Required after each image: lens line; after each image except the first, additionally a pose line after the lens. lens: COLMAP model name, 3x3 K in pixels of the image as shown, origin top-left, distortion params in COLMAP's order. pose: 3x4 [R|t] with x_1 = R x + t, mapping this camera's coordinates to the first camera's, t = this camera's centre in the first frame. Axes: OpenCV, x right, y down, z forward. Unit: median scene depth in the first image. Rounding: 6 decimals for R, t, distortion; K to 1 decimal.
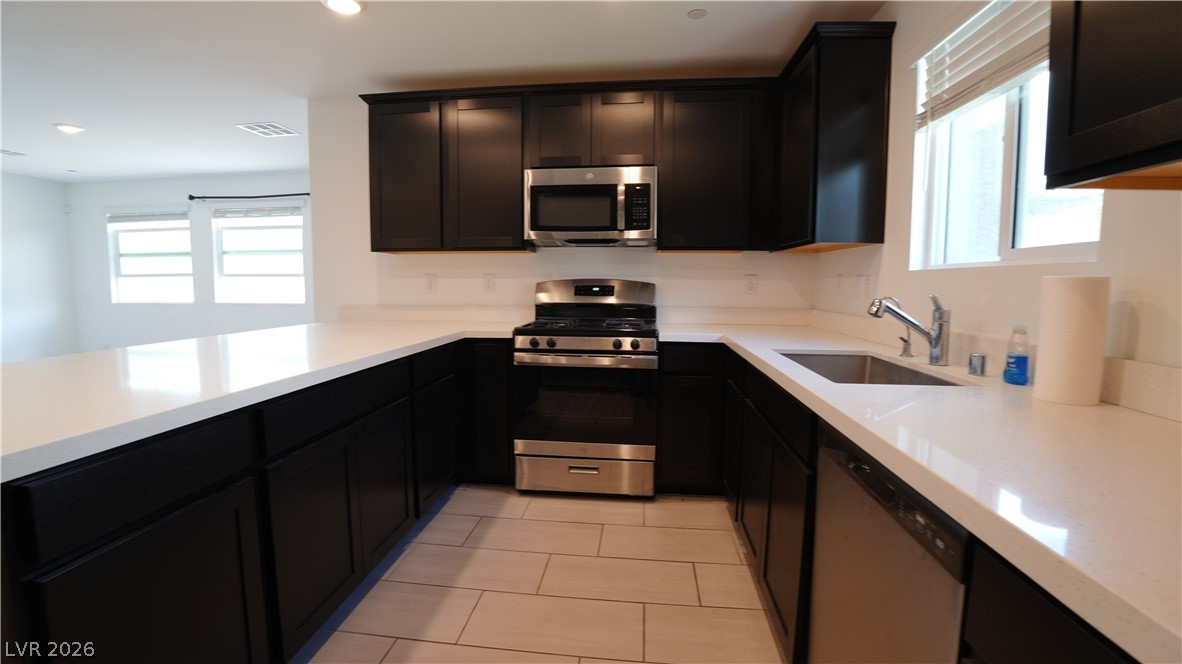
lens RADIAL K [[514.5, 0, 581.0], [0, 514.5, 331.4], [0, 0, 1]] dist [-0.052816, -0.000135]
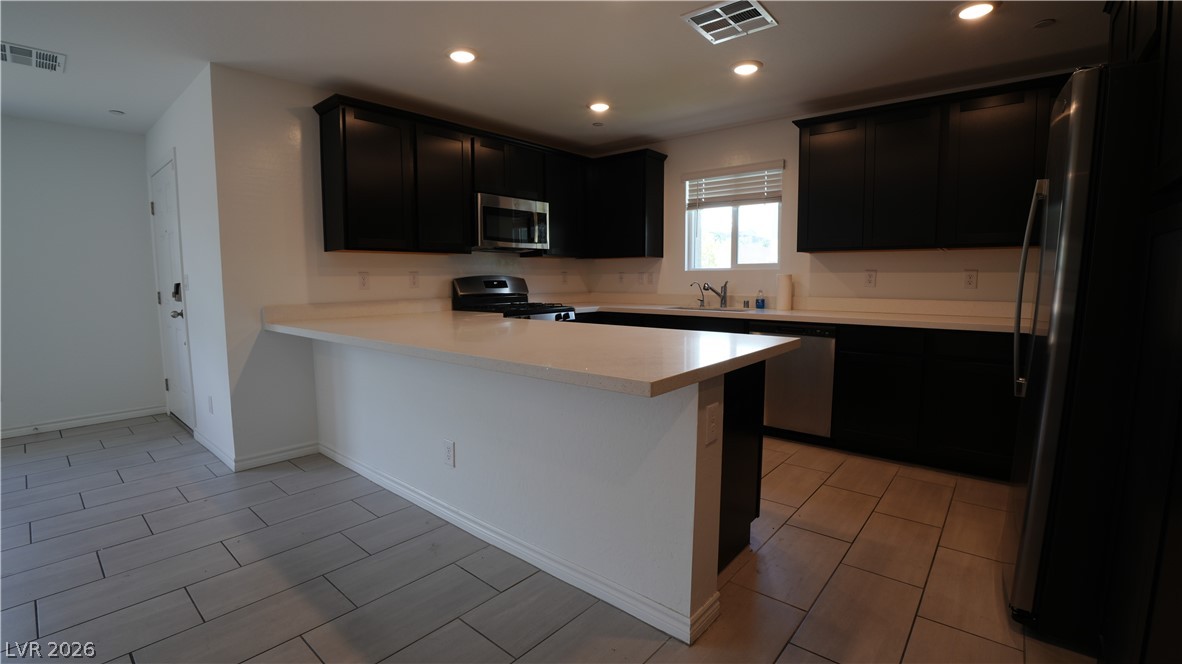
lens RADIAL K [[514.5, 0, 581.0], [0, 514.5, 331.4], [0, 0, 1]] dist [-0.052816, -0.000135]
pose [[0.555614, -0.093676, 0.826146, -1.143657], [0.086413, 0.994758, 0.054679, -0.010989], [-0.826937, 0.041009, 0.560796, 0.061630]]
